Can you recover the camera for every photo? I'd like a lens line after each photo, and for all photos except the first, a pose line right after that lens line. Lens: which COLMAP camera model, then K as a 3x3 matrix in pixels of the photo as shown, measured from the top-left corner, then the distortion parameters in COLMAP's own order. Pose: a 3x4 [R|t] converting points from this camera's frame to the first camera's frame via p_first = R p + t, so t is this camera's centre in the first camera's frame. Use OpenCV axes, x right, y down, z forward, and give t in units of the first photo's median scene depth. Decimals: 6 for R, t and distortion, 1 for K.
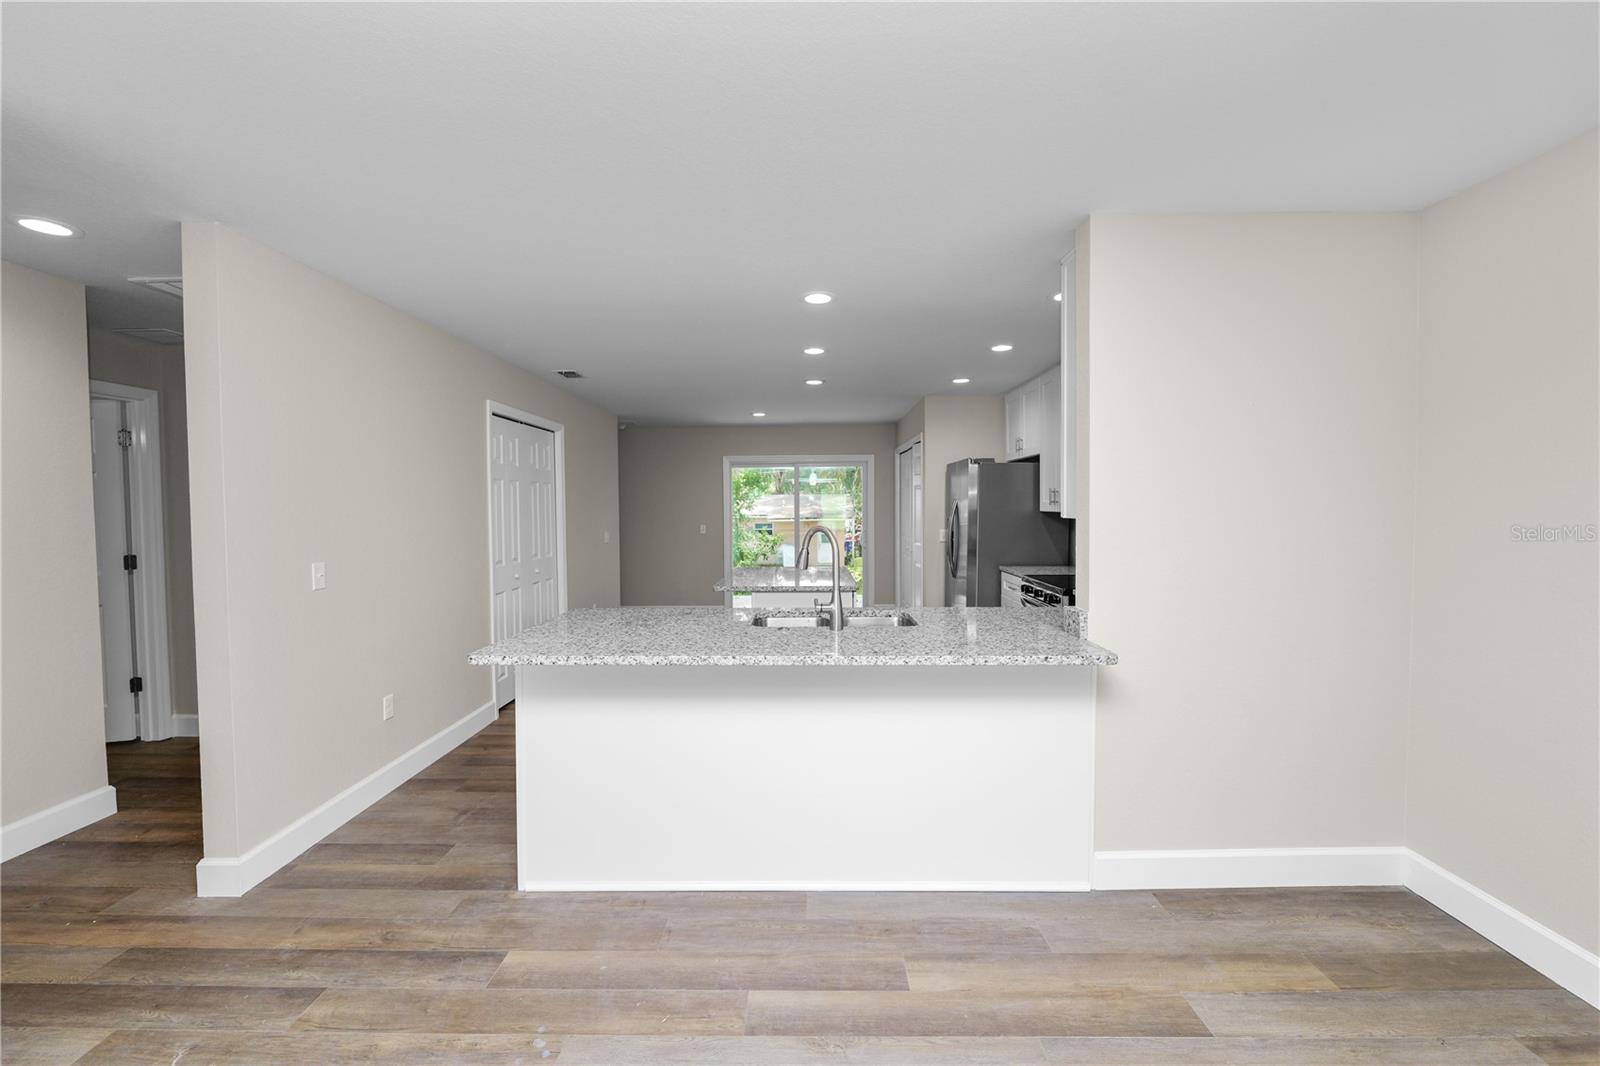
lens RADIAL K [[652.7, 0, 798.8], [0, 652.7, 529.8], [0, 0, 1]] dist [-0.012993, 0.001261]
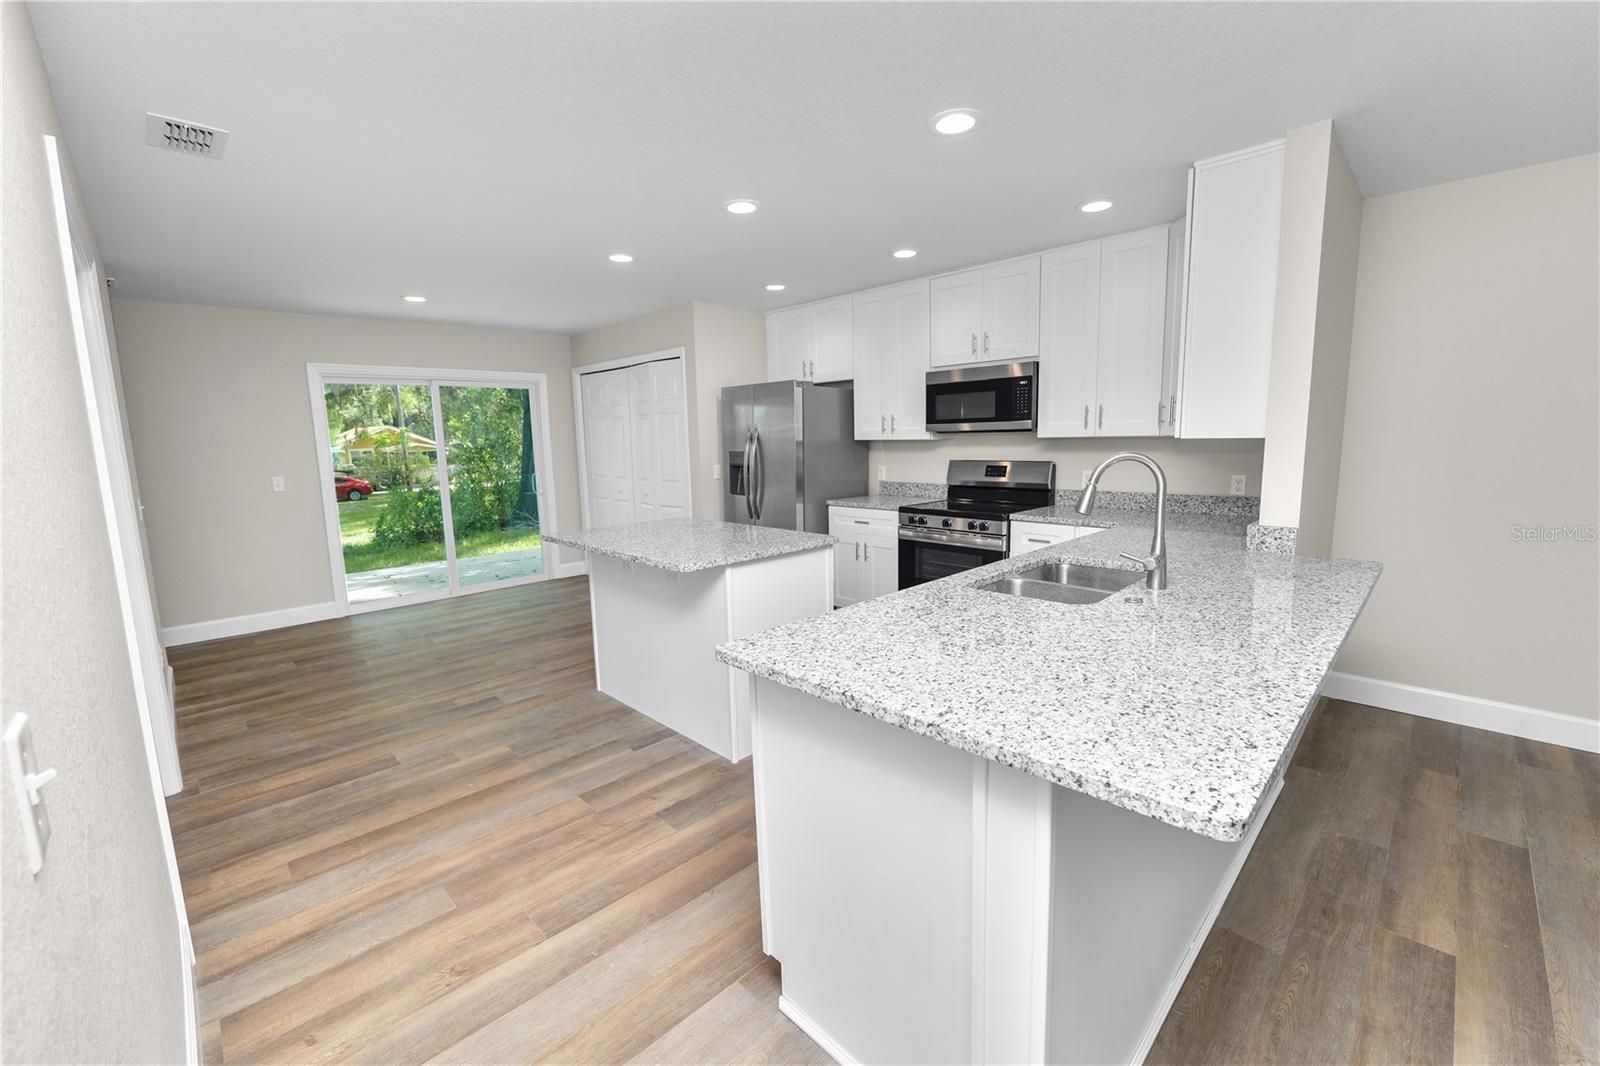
lens RADIAL K [[652.7, 0, 798.8], [0, 652.7, 529.8], [0, 0, 1]] dist [-0.012993, 0.001261]
pose [[0.703457, -0.109659, 0.702227, -0.815798], [0.042109, 0.992721, 0.112839, -0.019909], [-0.709489, -0.049808, 0.702954, 0.818794]]
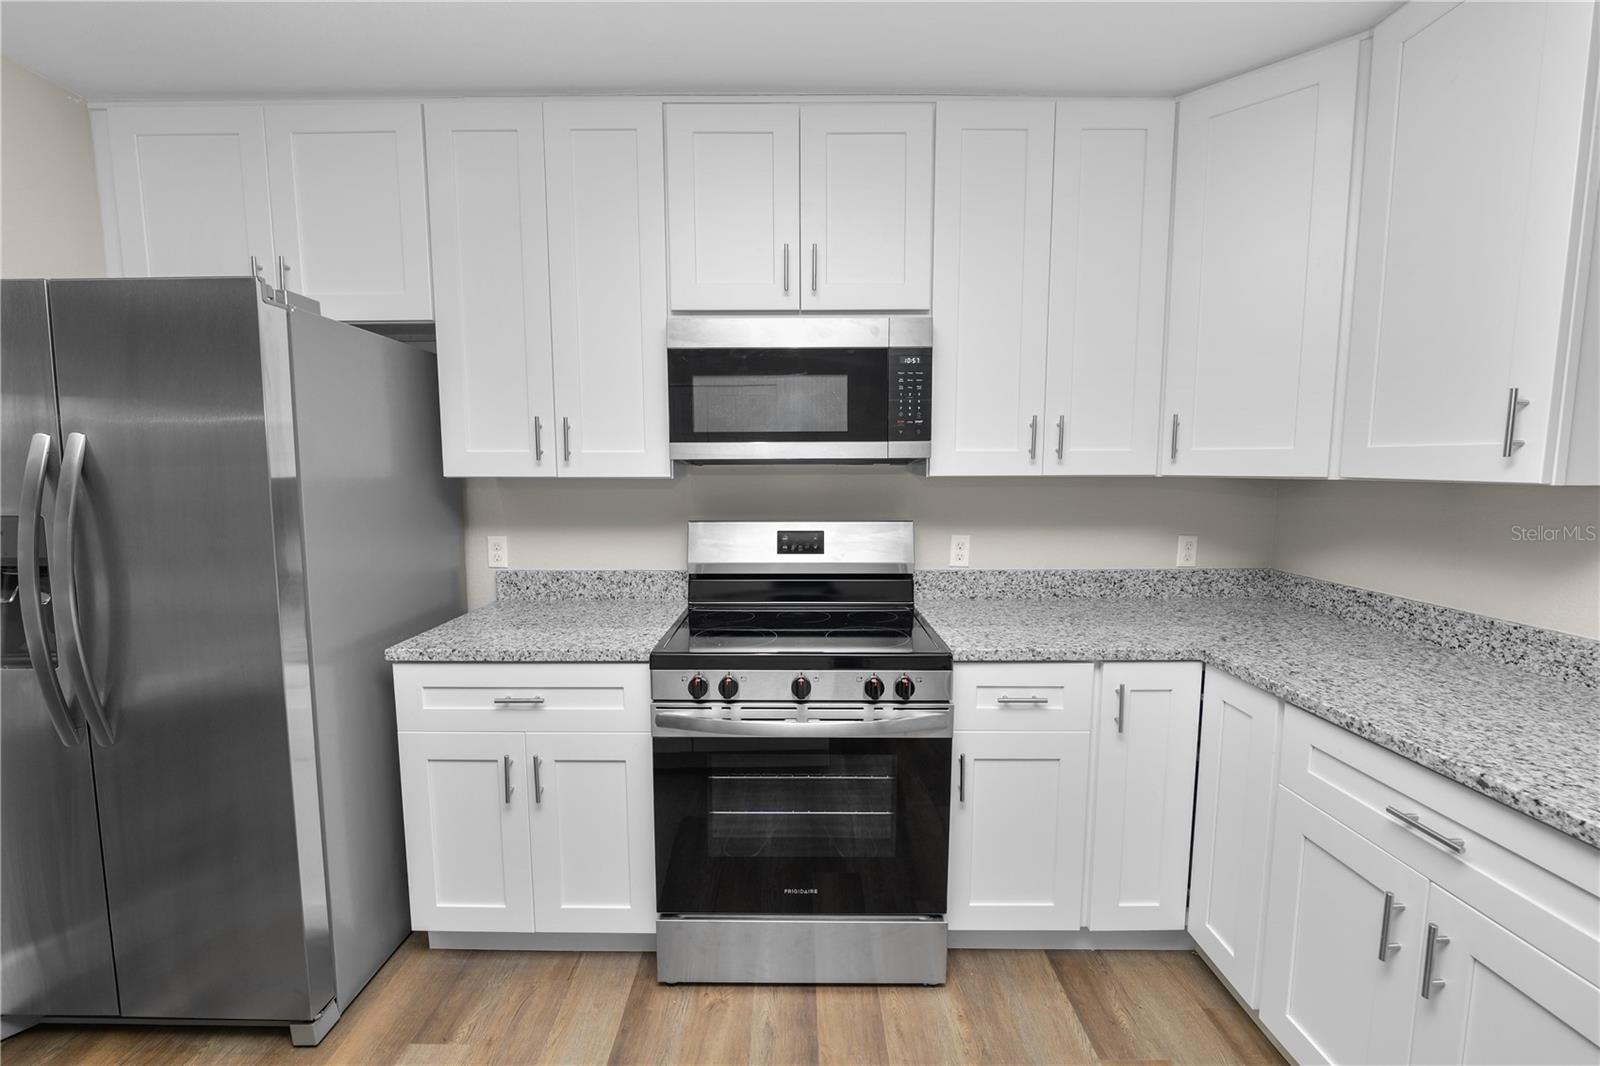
lens RADIAL K [[652.7, 0, 798.8], [0, 652.7, 529.8], [0, 0, 1]] dist [-0.012993, 0.001261]
pose [[-0.016384, -0.091533, 0.995667, -0.019846], [0.037084, 0.995060, 0.092087, -0.054873], [-0.999178, 0.038432, -0.012909, 1.739966]]
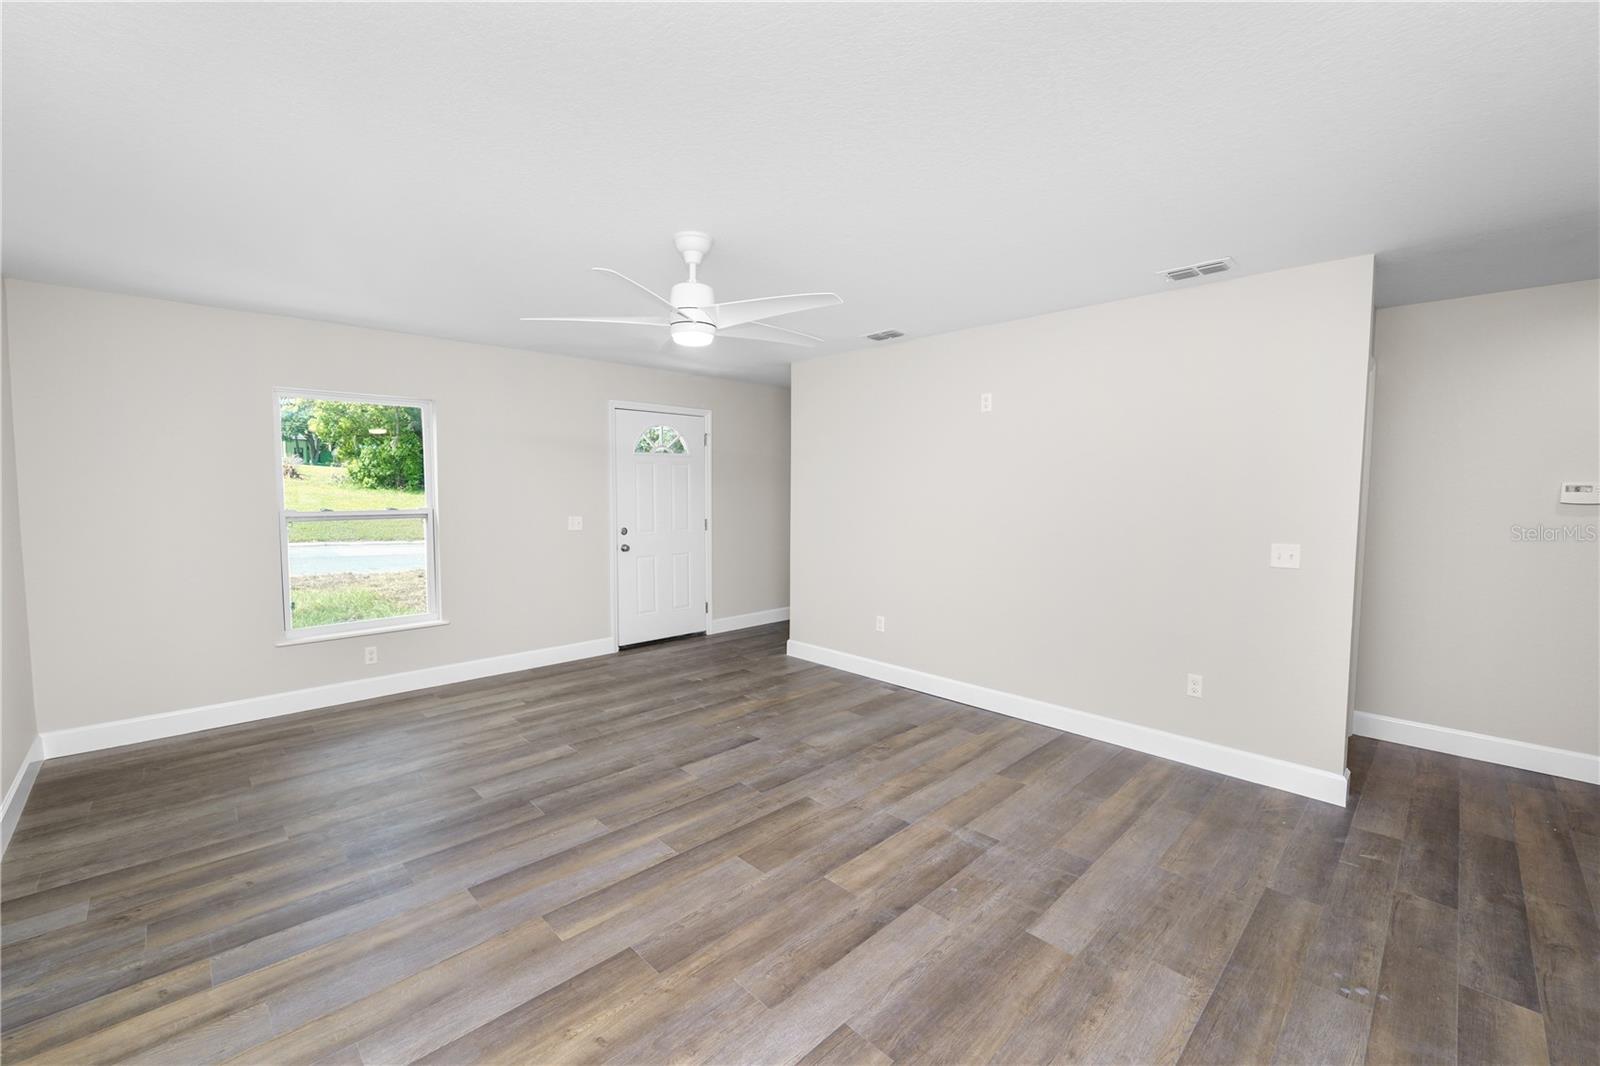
lens RADIAL K [[652.7, 0, 798.8], [0, 652.7, 529.8], [0, 0, 1]] dist [-0.012993, 0.001261]
pose [[-0.703944, 0.051639, -0.708375, 0.694901], [-0.023659, 0.995095, 0.096051, -0.038327], [0.709861, 0.084374, -0.699270, 0.719711]]
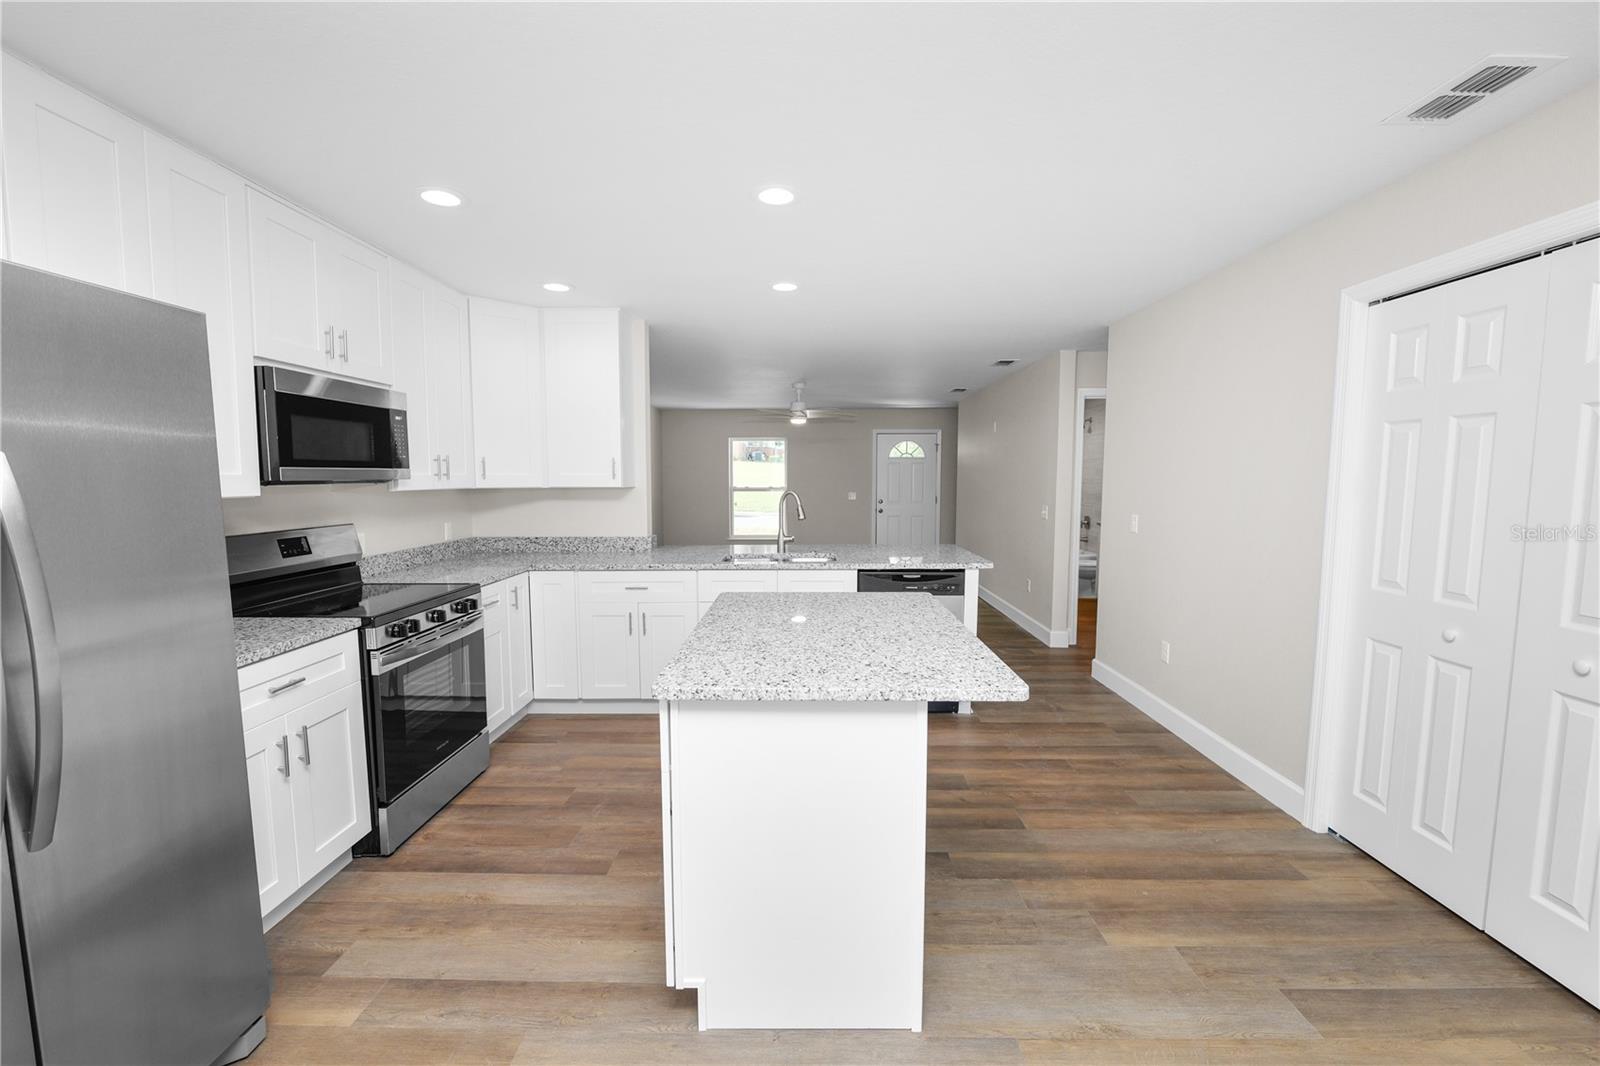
lens RADIAL K [[652.7, 0, 798.8], [0, 652.7, 529.8], [0, 0, 1]] dist [-0.012993, 0.001261]
pose [[-0.999962, 0.008541, 0.001749, 0.010826], [0.008687, 0.993197, 0.116122, -0.105385], [-0.000746, 0.116133, -0.993233, 2.839590]]
